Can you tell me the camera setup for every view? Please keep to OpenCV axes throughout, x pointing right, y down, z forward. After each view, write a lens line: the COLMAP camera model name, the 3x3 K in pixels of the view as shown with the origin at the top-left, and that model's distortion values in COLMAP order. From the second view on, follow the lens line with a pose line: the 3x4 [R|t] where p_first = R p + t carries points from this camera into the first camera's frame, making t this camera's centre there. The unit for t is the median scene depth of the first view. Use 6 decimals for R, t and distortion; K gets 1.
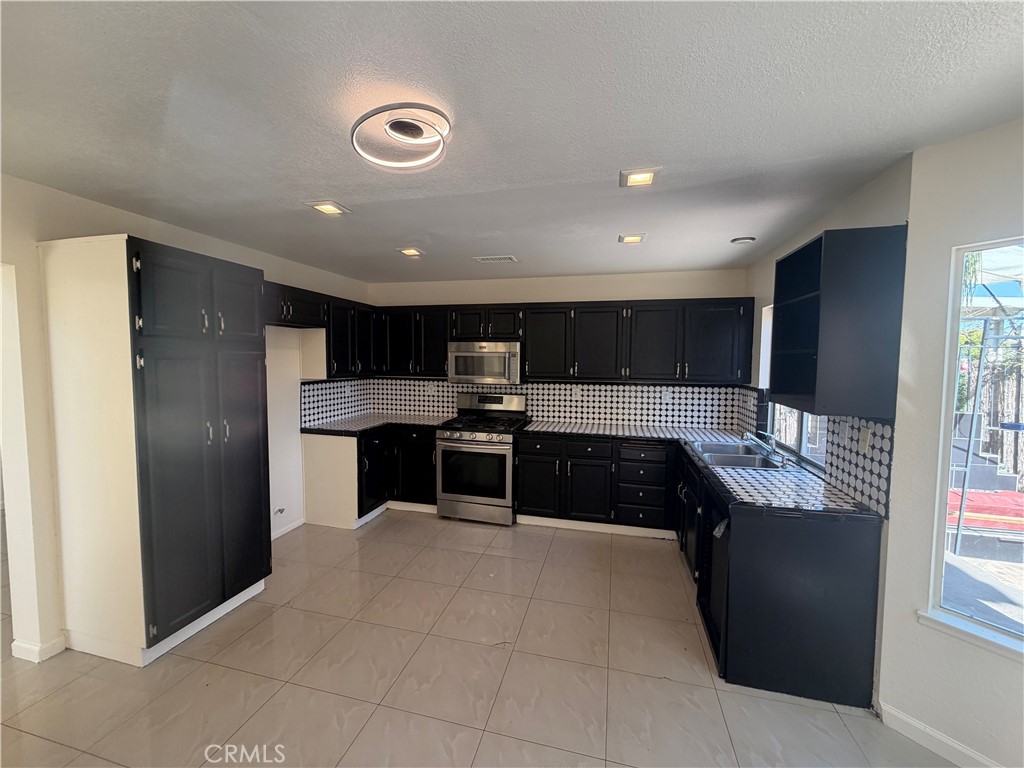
lens RADIAL K [[409.1, 0, 511.1], [0, 409.1, 384.9], [0, 0, 1]] dist [-0.001122, 0.000178]
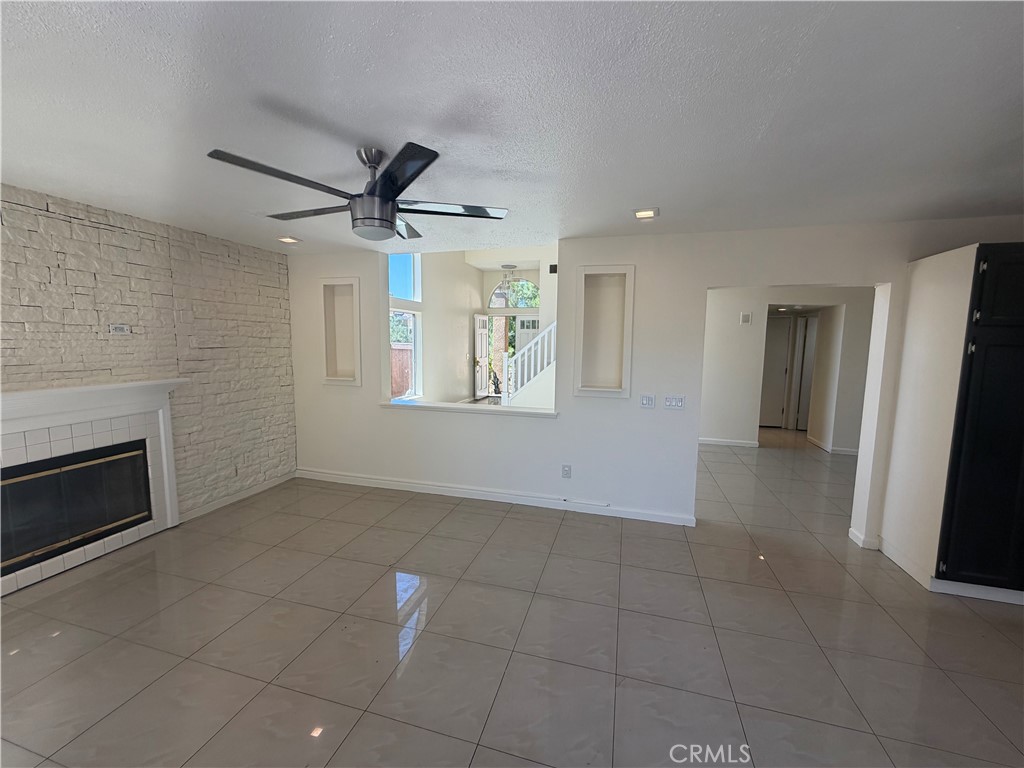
lens RADIAL K [[409.1, 0, 509.9], [0, 409.1, 384.9], [0, 0, 1]] dist [-0.001122, 0.000178]
pose [[-0.033832, 0.096216, -0.994785, 0.179213], [-0.075220, 0.992287, 0.098532, 0.018166], [0.996593, 0.078161, -0.026334, -0.163184]]
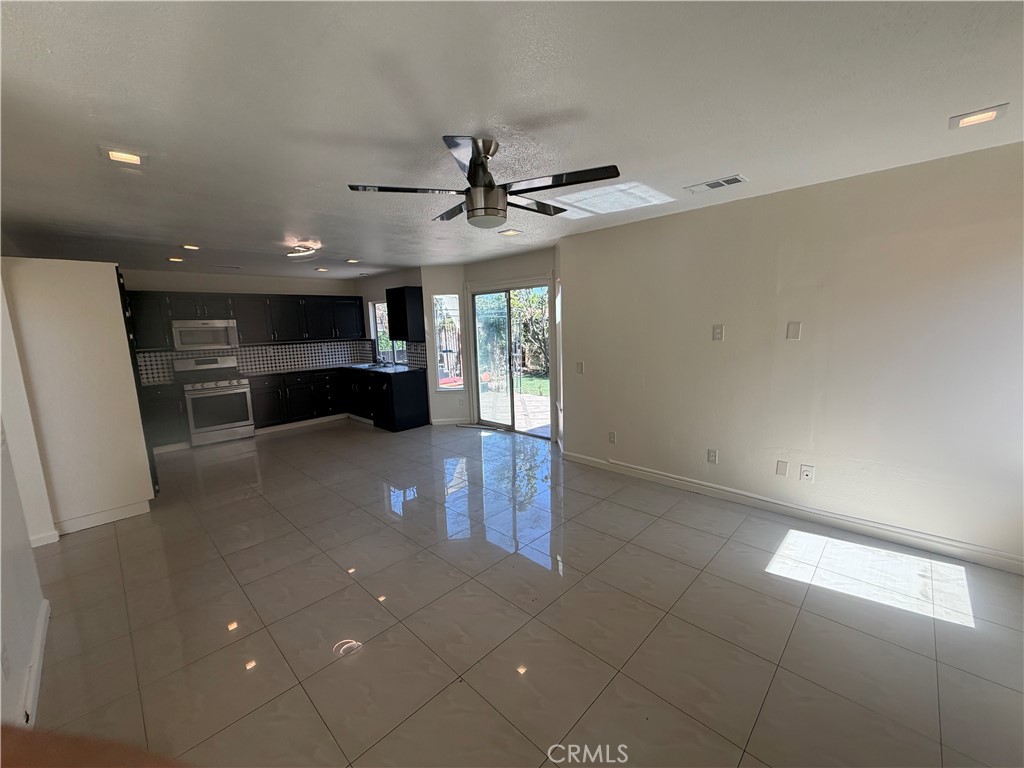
lens RADIAL K [[409.1, 0, 507.9], [0, 409.1, 387.6], [0, 0, 1]] dist [-0.001122, 0.000178]
pose [[0.498087, -0.159589, 0.852315, -0.836367], [0.092197, 0.987093, 0.130946, 0.039921], [-0.862212, 0.013358, 0.506372, -0.657052]]
